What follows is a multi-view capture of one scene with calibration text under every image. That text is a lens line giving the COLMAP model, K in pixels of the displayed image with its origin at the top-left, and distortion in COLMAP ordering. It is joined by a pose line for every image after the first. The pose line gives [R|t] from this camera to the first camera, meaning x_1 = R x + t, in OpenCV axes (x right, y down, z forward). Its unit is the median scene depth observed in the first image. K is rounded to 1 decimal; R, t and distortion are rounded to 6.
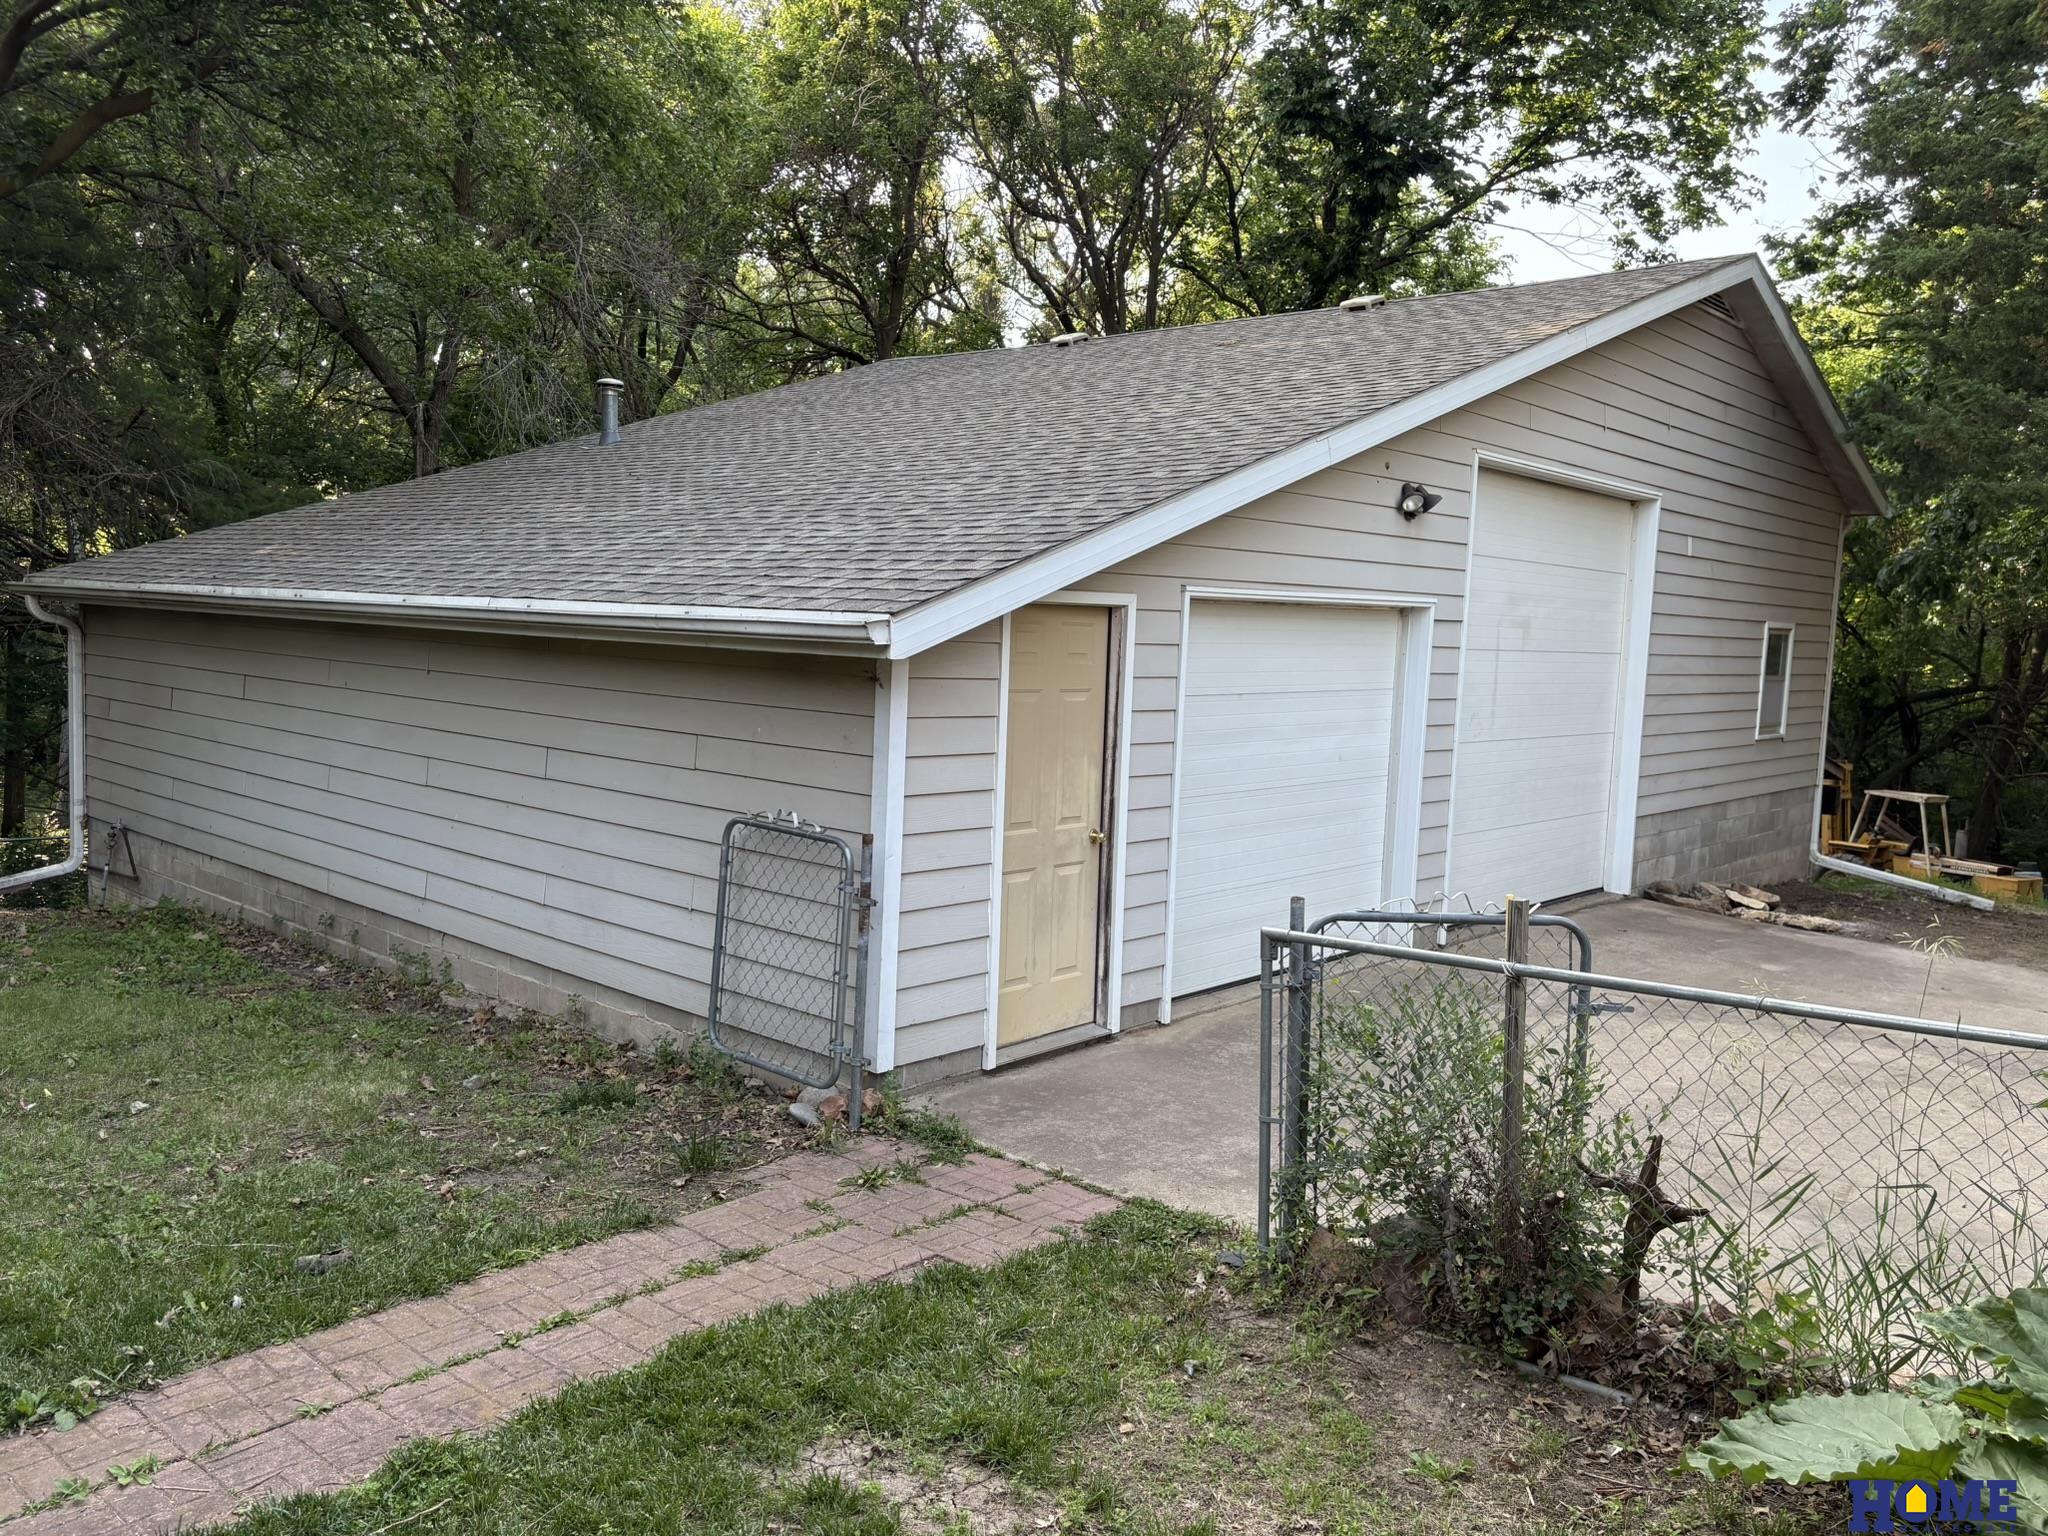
lens RADIAL K [[1539.5, 0, 1016.8], [0, 1539.5, 778.0], [0, 0, 1]] dist [0.128187, -0.257405]
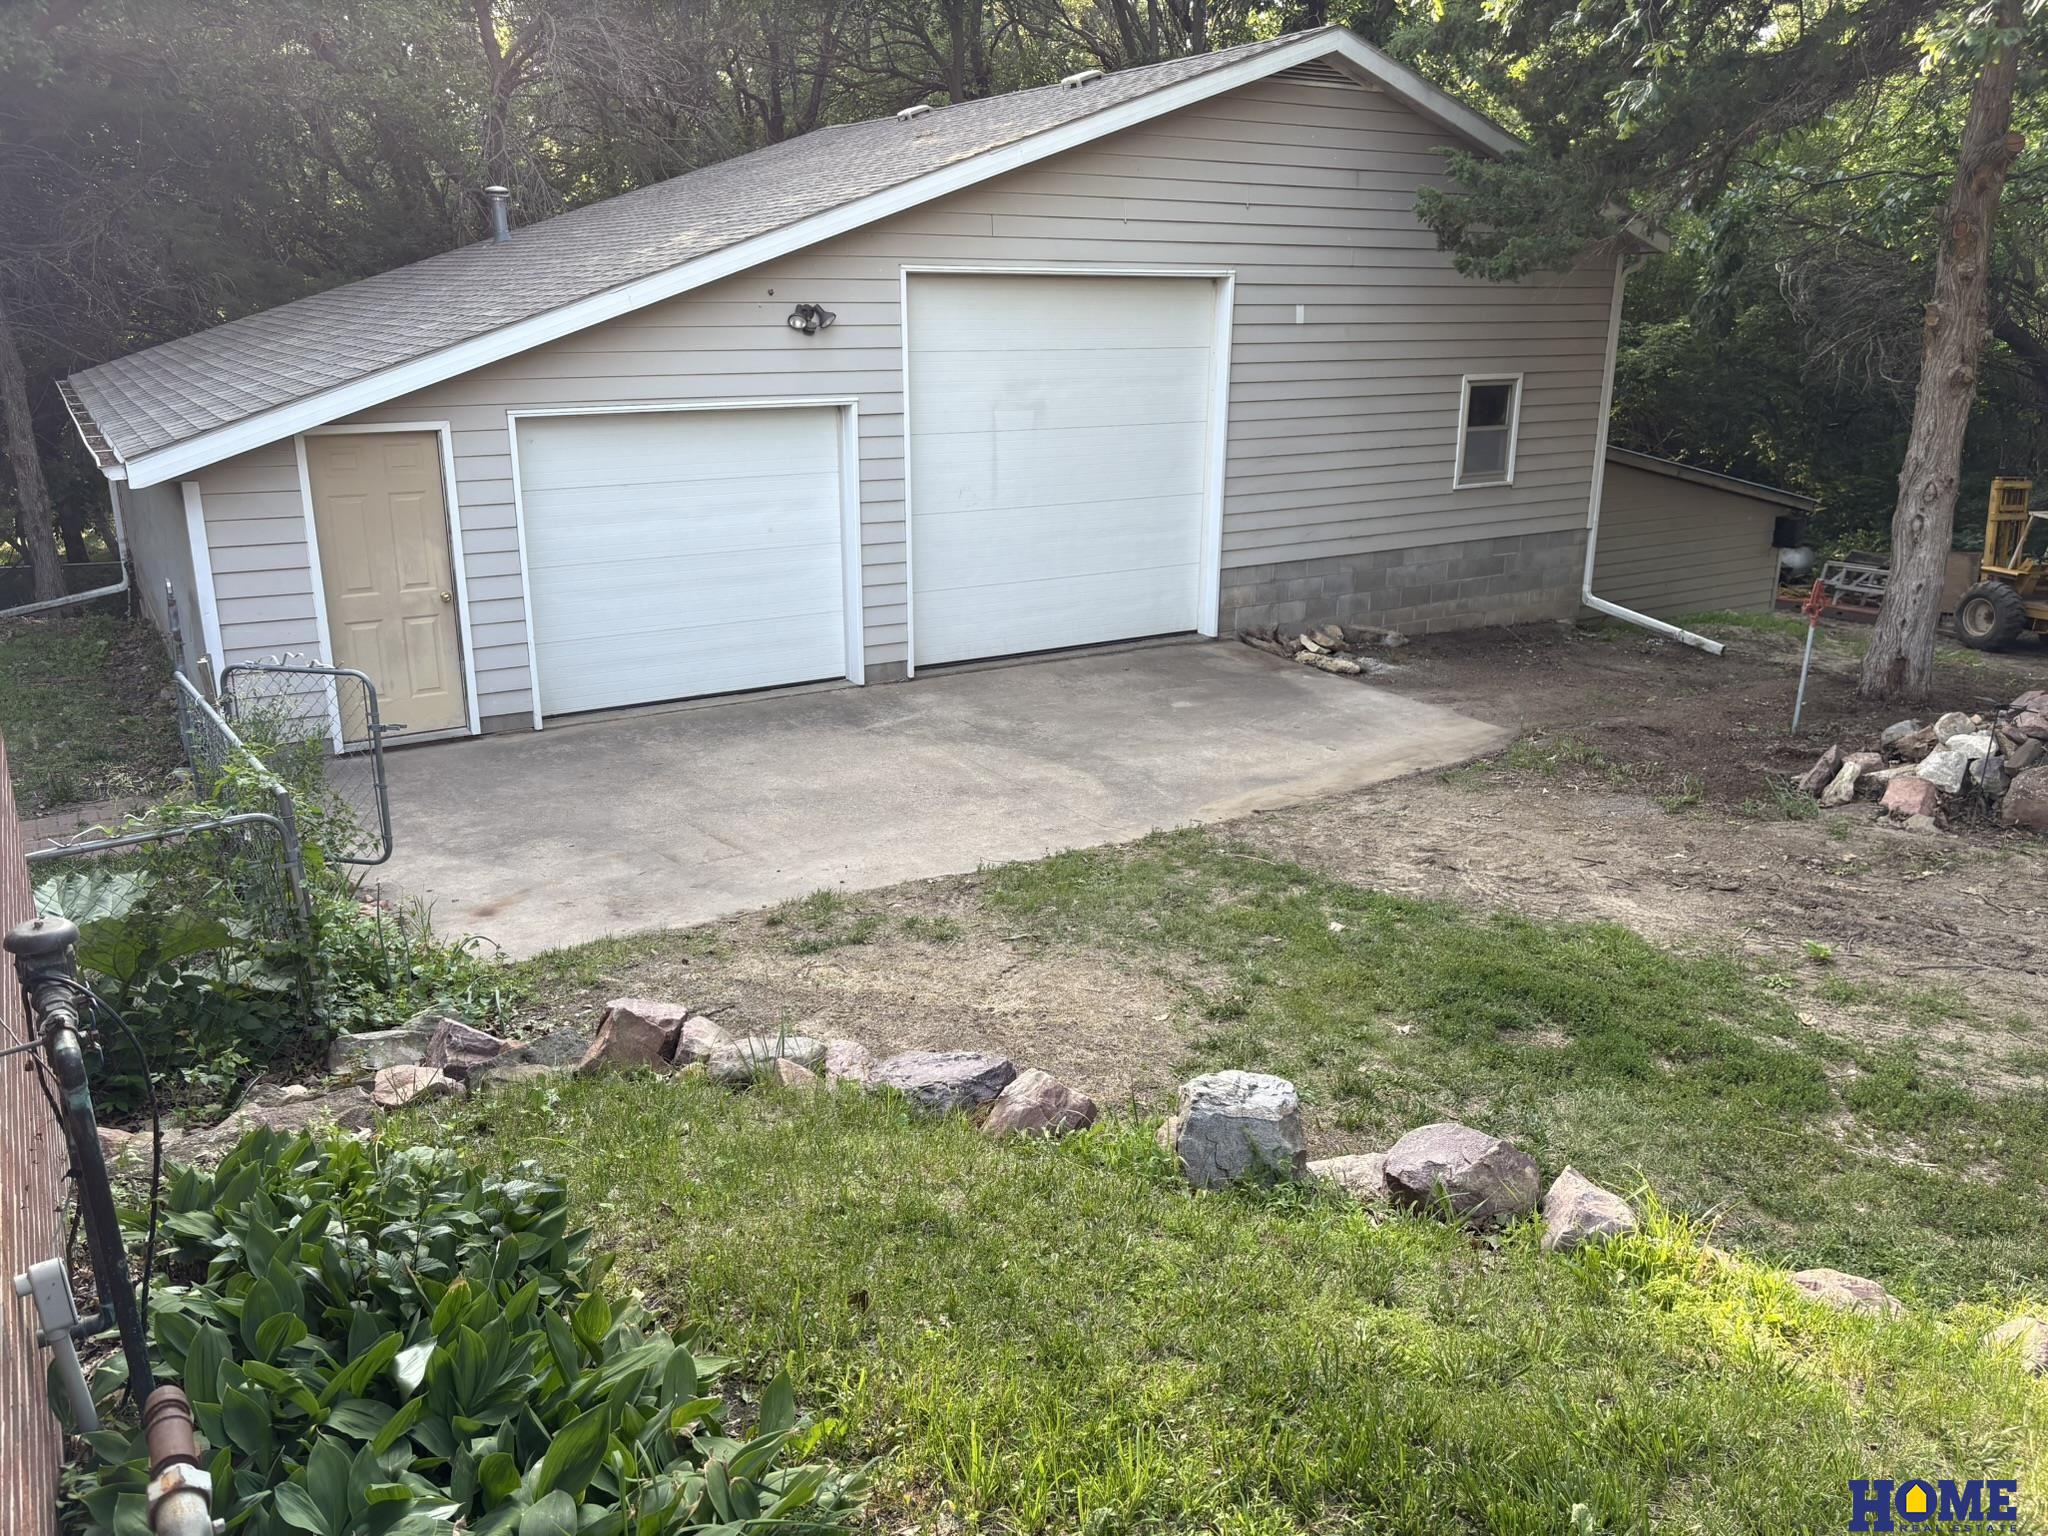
lens RADIAL K [[1539.5, 0, 1016.8], [0, 1539.5, 778.0], [0, 0, 1]] dist [0.128187, -0.257405]
pose [[0.959427, 0.047240, -0.277973, 0.778086], [0.006347, 0.981996, 0.188793, -0.052971], [0.281887, -0.182897, 0.941854, -0.180194]]
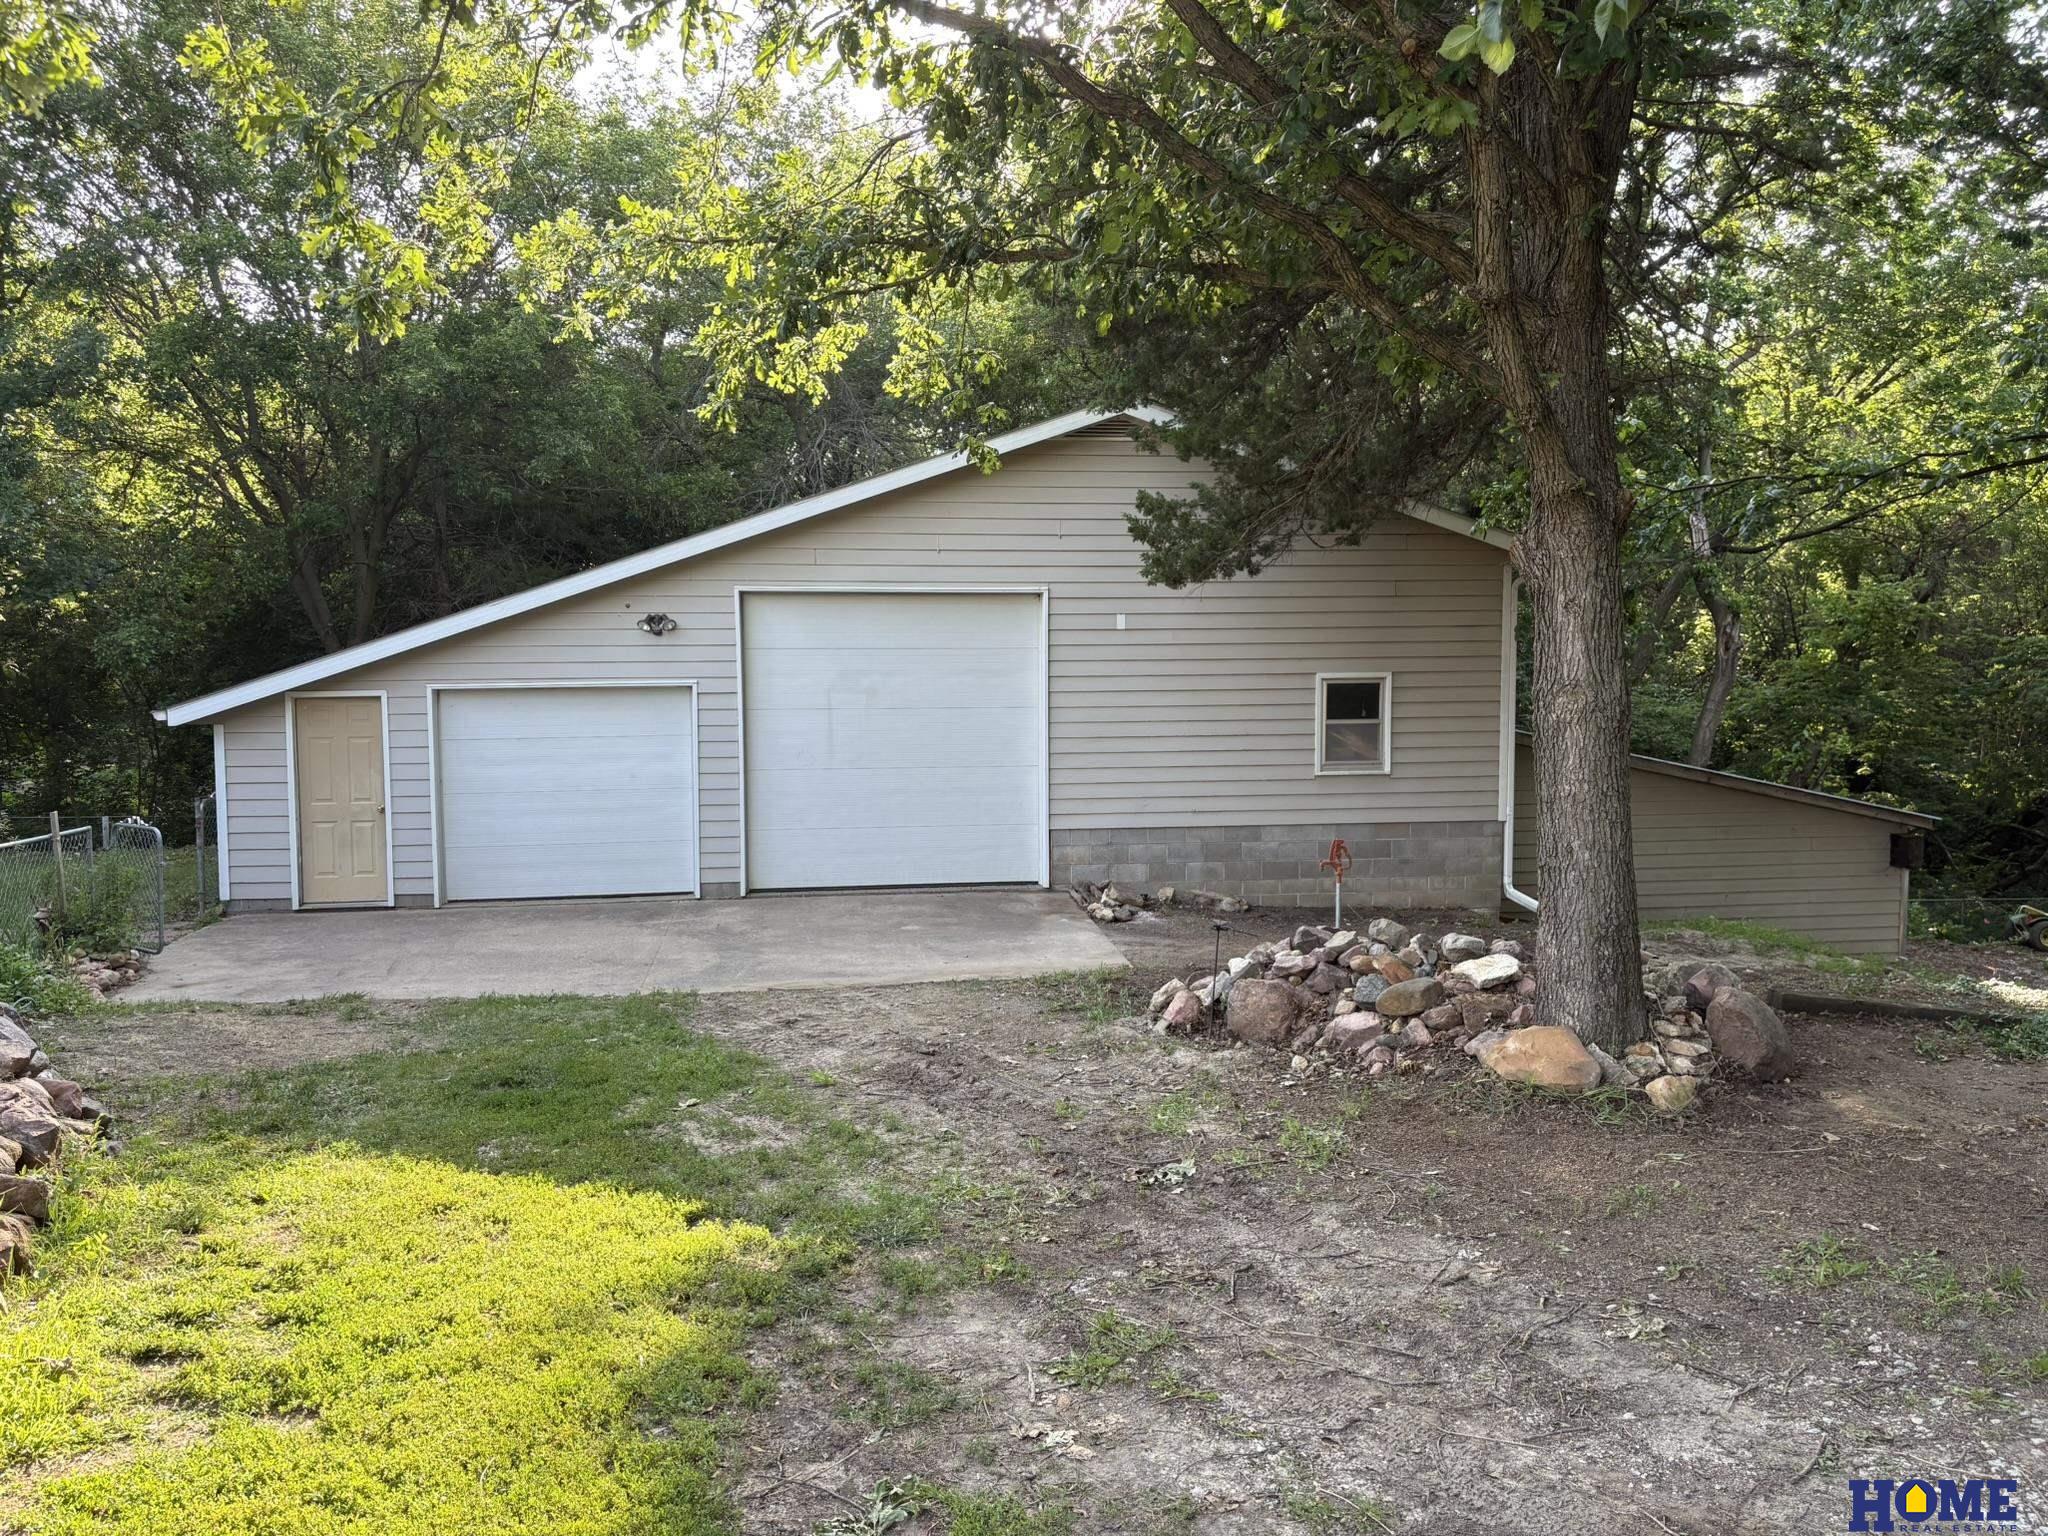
lens RADIAL K [[1539.5, 0, 1016.8], [0, 1539.5, 778.0], [0, 0, 1]] dist [0.128187, -0.257405]
pose [[0.755282, 0.012490, -0.655281, 1.668856], [-0.030151, 0.999422, -0.015703, 0.003539], [0.654707, 0.031618, 0.755222, -0.009864]]
